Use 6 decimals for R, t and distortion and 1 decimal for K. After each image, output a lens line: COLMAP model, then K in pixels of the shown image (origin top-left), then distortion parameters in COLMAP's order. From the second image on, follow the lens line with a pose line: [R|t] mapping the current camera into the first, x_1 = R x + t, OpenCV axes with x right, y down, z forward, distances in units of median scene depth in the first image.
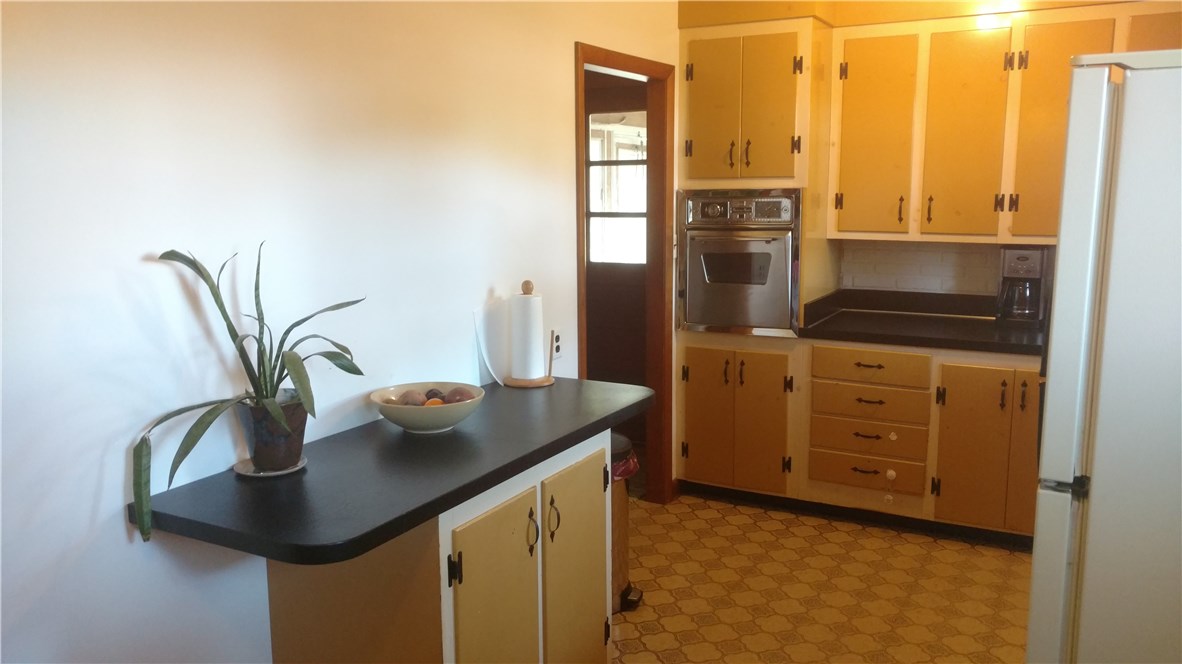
lens RADIAL K [[926.6, 0, 591.0], [0, 926.6, 332.0], [0, 0, 1]] dist [0.004227, 0.000906]
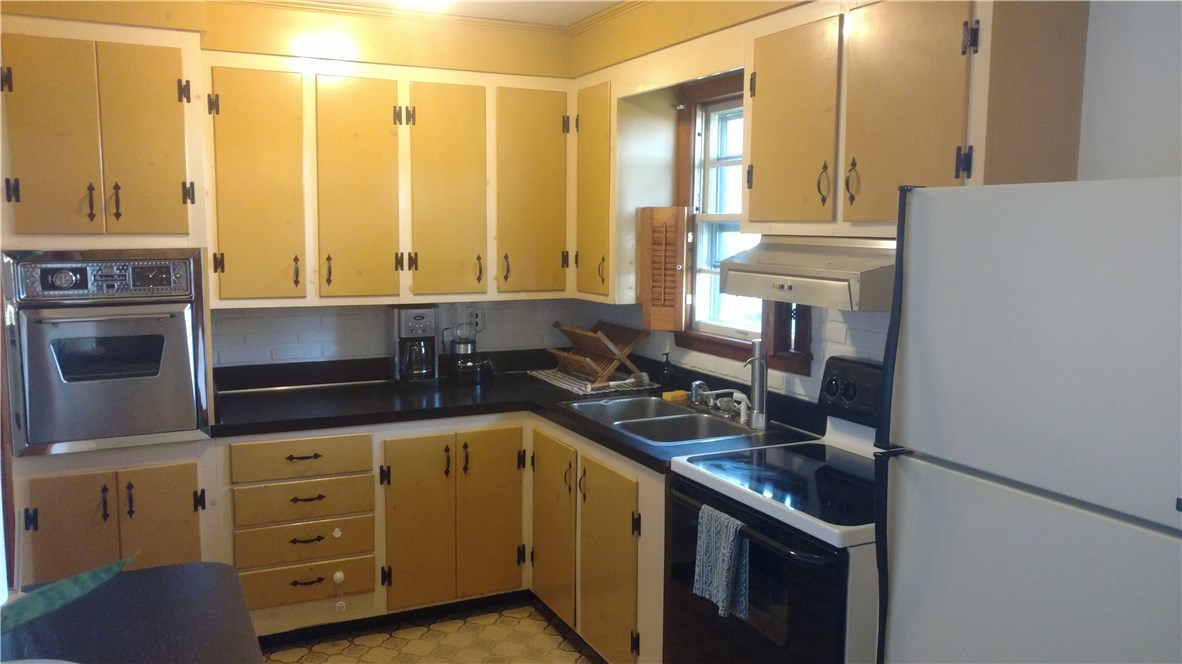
lens RADIAL K [[926.6, 0, 591.0], [0, 926.6, 332.0], [0, 0, 1]] dist [0.004227, 0.000906]
pose [[0.588165, -0.083496, 0.804420, -0.211388], [0.120872, 0.992560, 0.014647, -0.056460], [-0.799658, 0.088617, 0.593881, 0.277635]]
